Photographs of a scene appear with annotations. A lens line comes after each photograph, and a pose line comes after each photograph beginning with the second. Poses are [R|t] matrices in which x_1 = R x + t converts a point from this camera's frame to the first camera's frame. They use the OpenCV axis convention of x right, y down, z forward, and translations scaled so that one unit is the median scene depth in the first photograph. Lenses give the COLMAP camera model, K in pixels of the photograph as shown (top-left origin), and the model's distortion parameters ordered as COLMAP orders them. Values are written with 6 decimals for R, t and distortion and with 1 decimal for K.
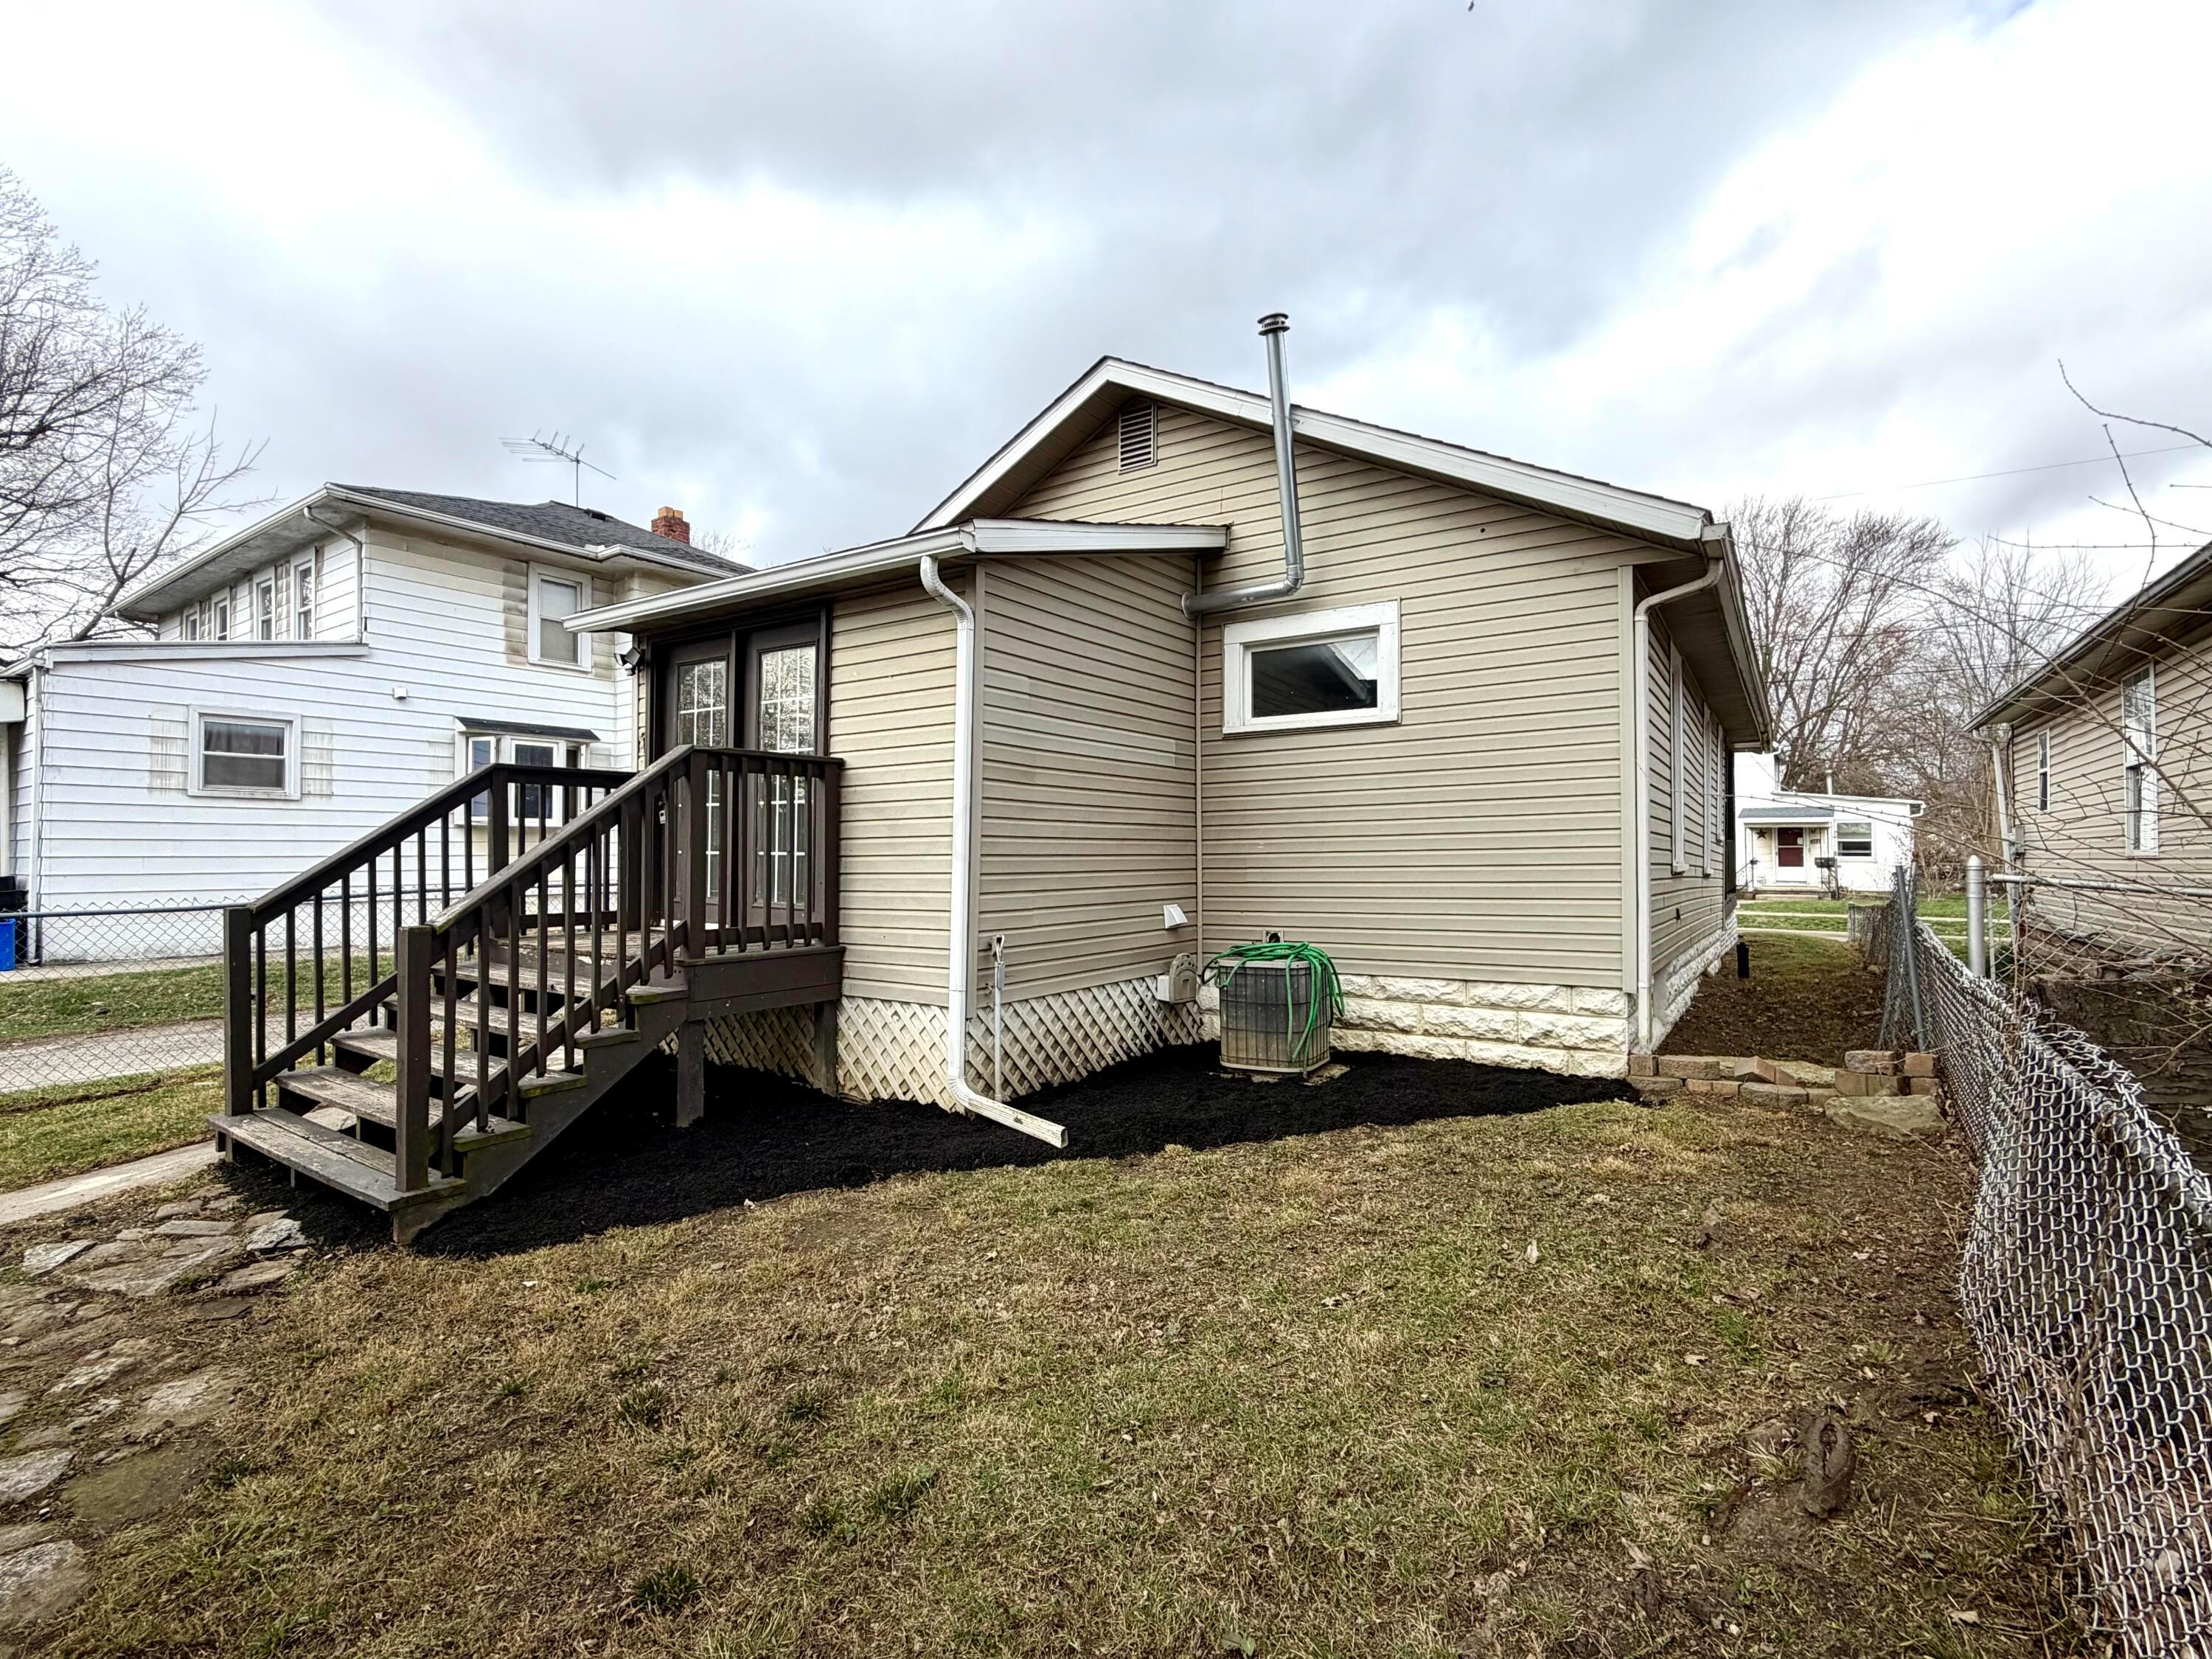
lens RADIAL K [[1017.8, 0, 1106.0], [0, 1017.8, 829.5], [0, 0, 1]] dist [-0.003969, 0.000051]
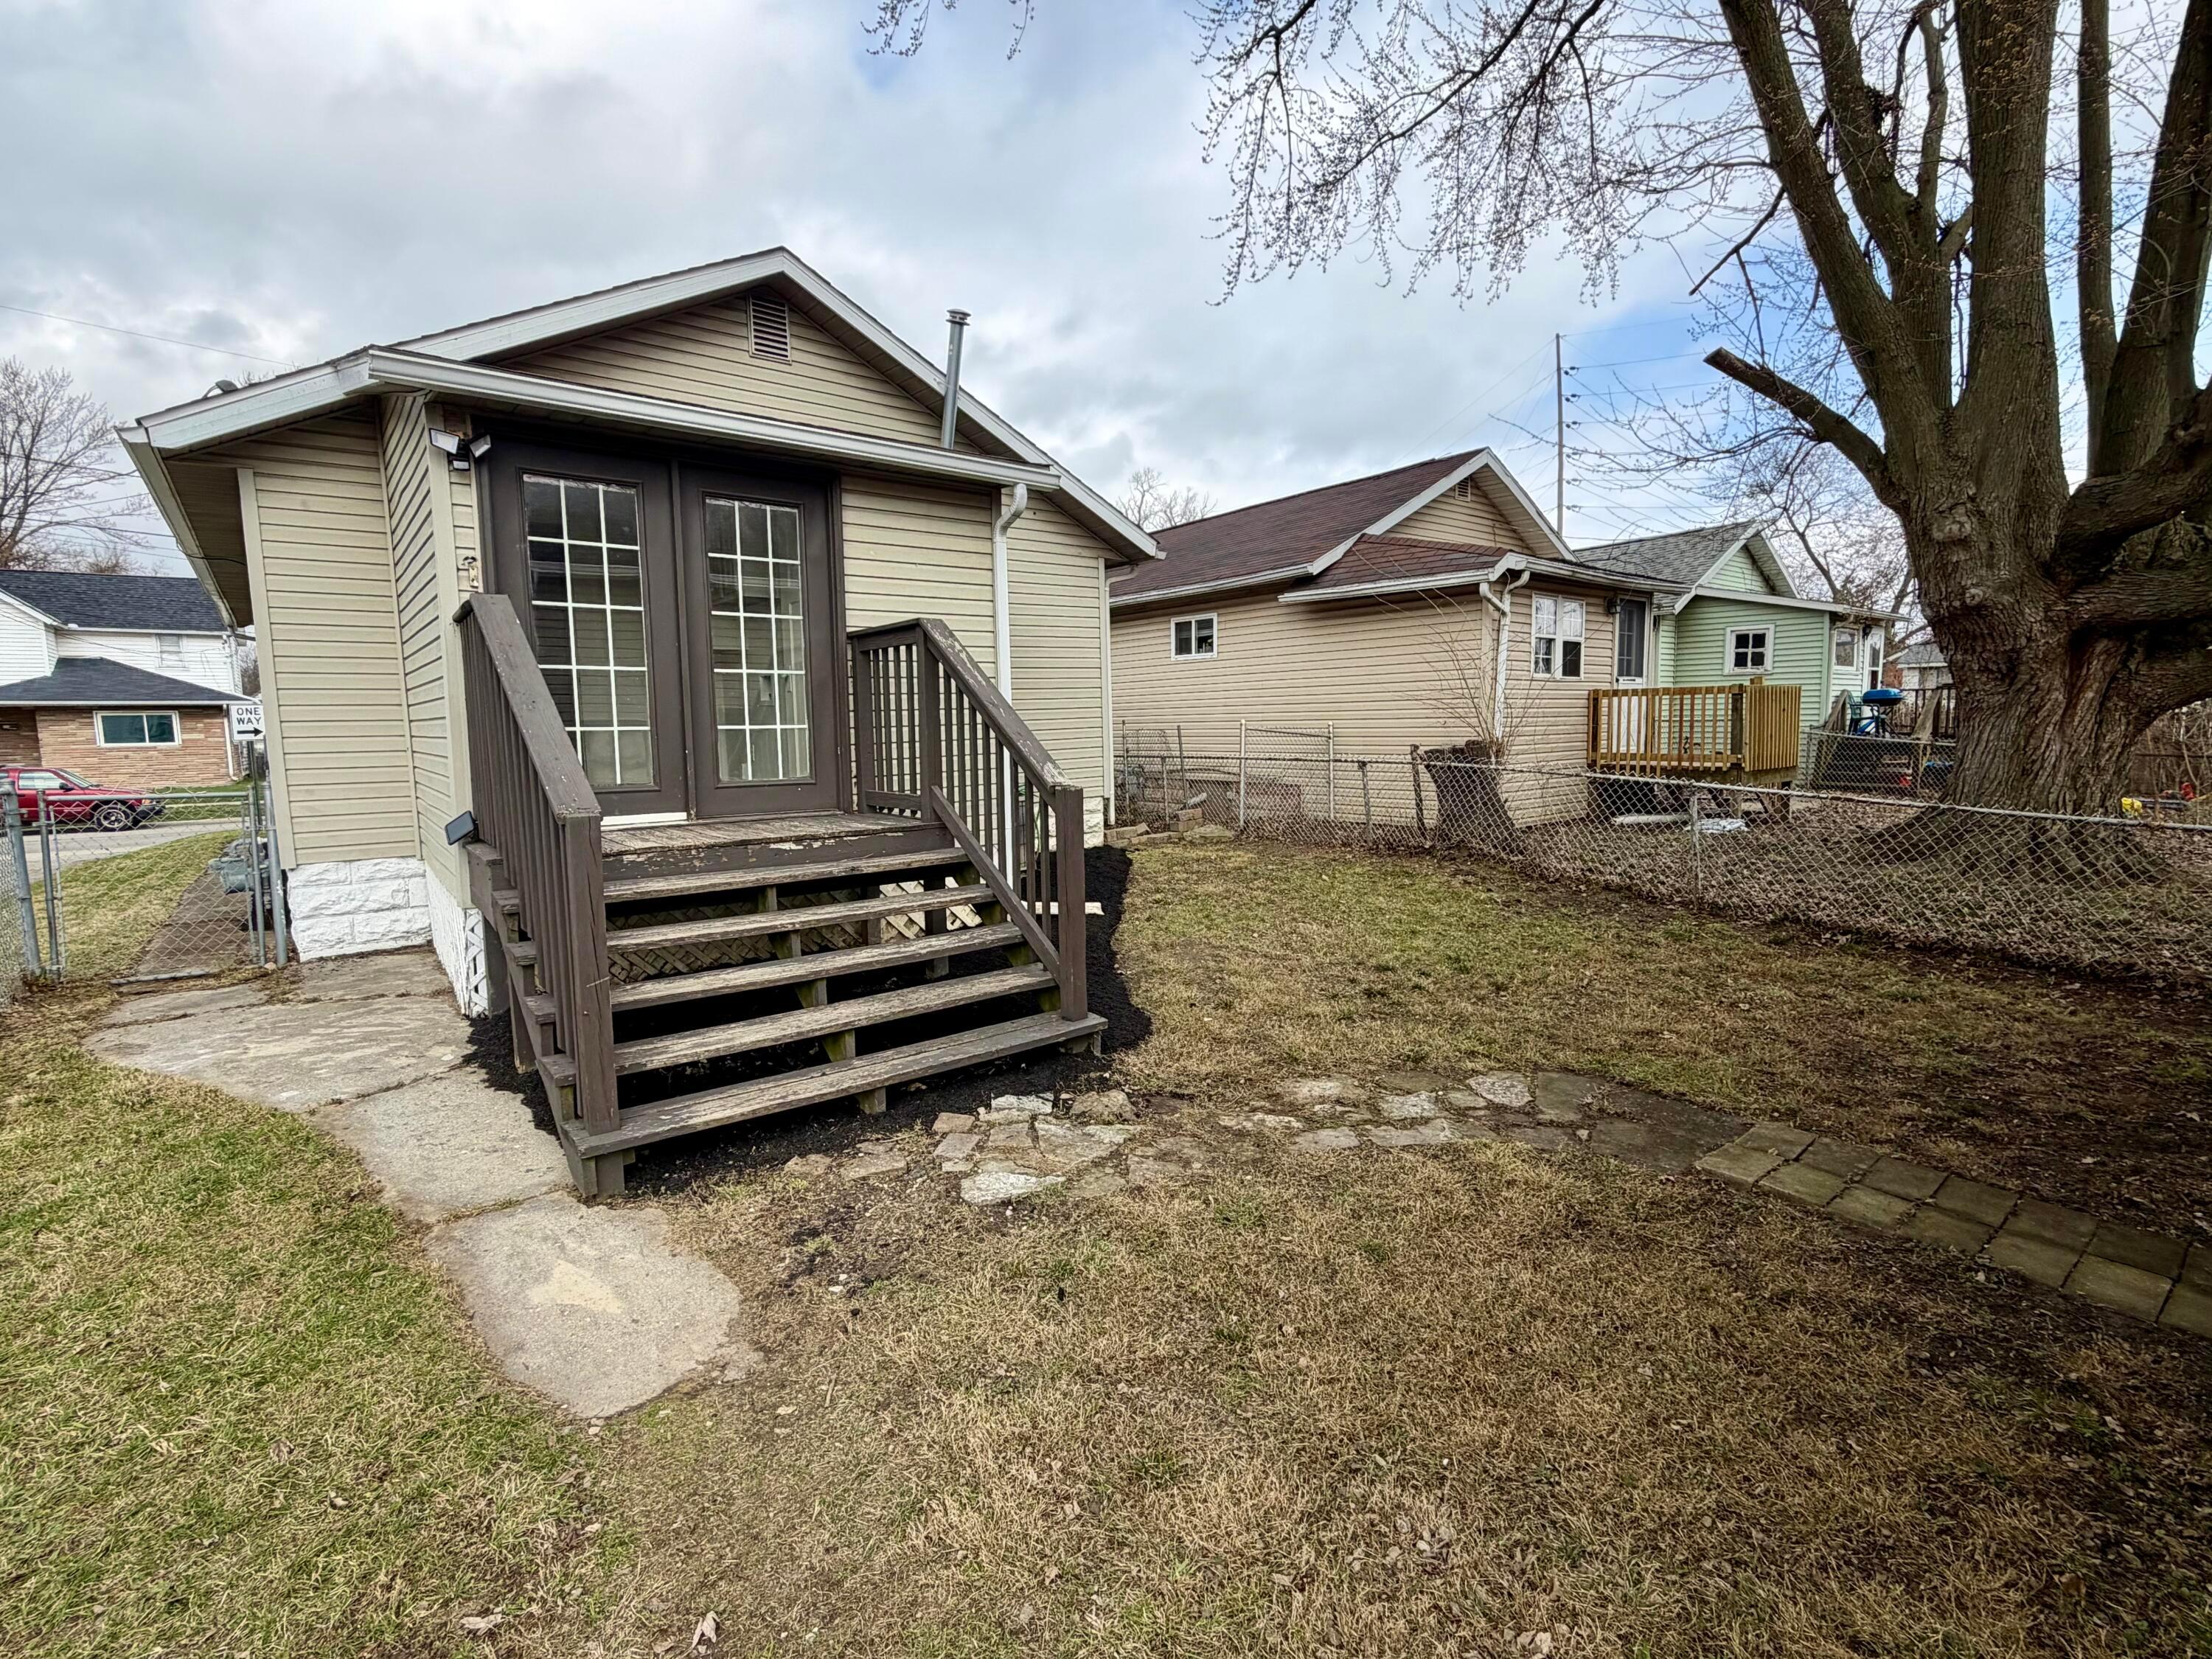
lens RADIAL K [[1017.8, 0, 1106.0], [0, 1017.8, 829.5], [0, 0, 1]] dist [-0.003969, 0.000051]
pose [[0.286236, -0.107756, 0.952081, -1.107159], [-0.002694, 0.993562, 0.113260, 0.011283], [-0.958155, -0.034984, 0.284103, 0.417870]]
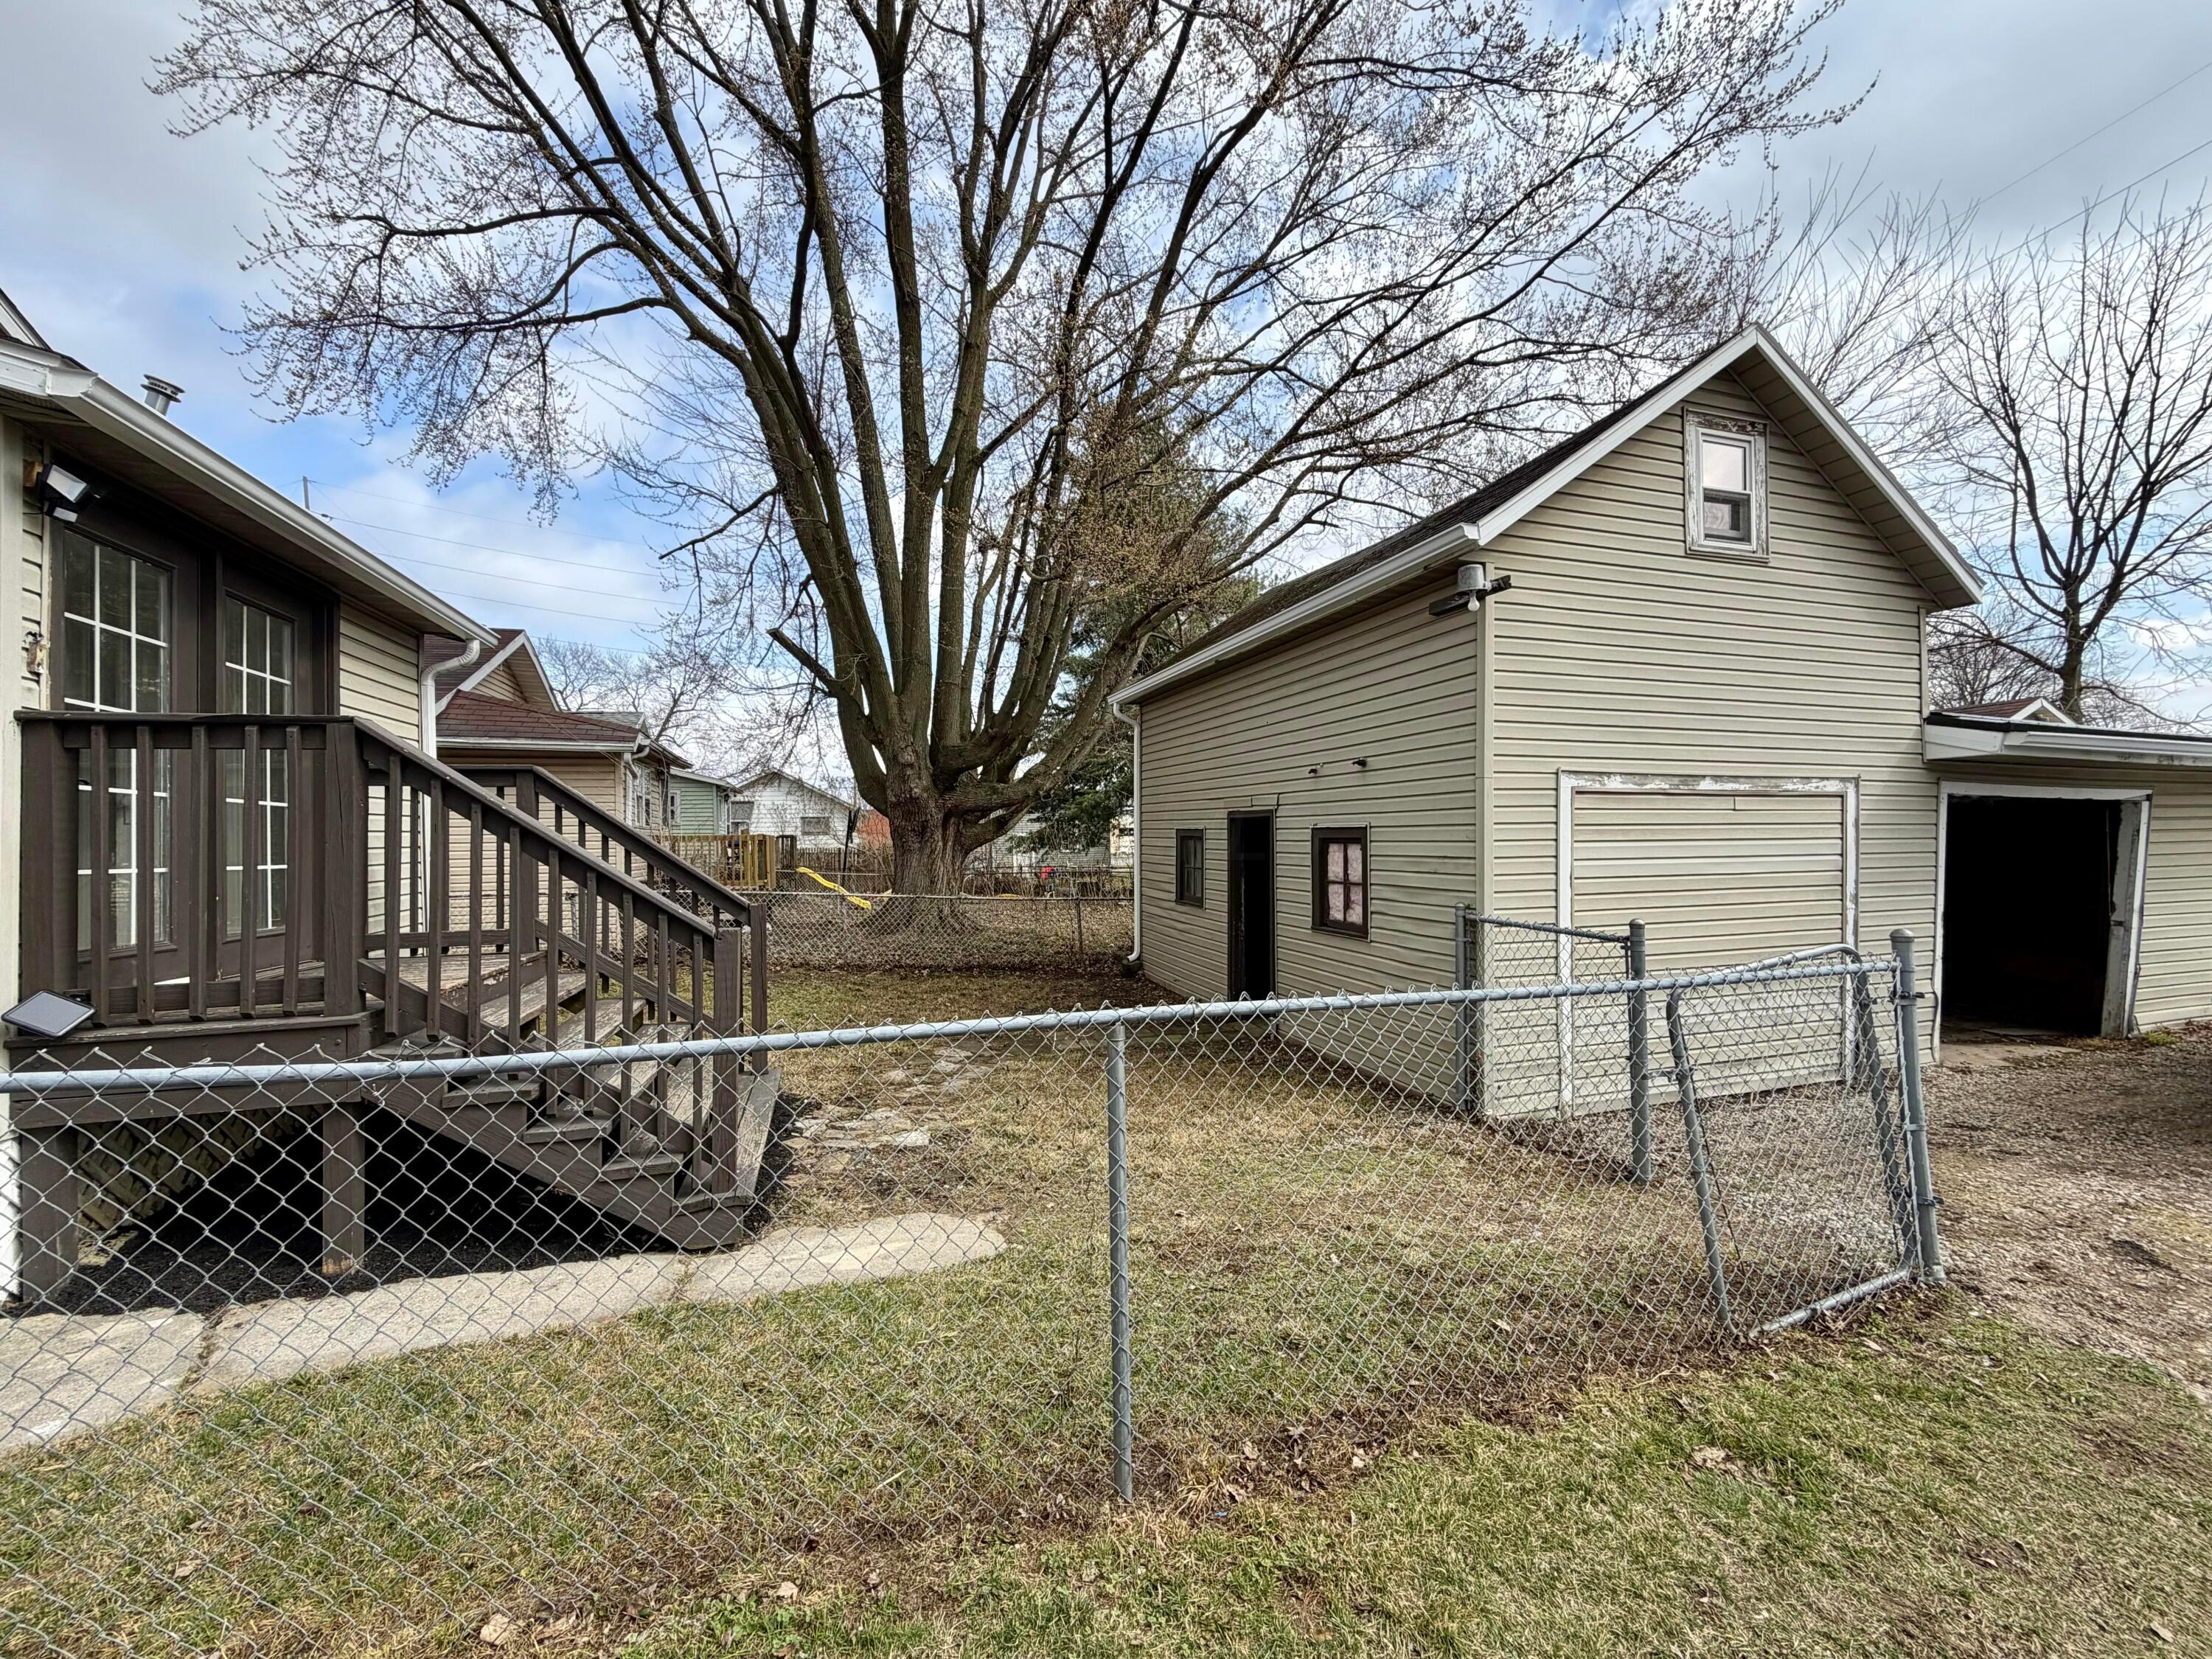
lens RADIAL K [[888.2, 0, 1106.0], [0, 888.2, 829.5], [0, 0, 1]] dist [0.001398, 0.000100]
pose [[-0.794119, 0.017591, 0.607507, -1.239233], [-0.001980, 0.999501, -0.031529, 0.014297], [-0.607759, -0.026240, -0.793688, 1.131793]]
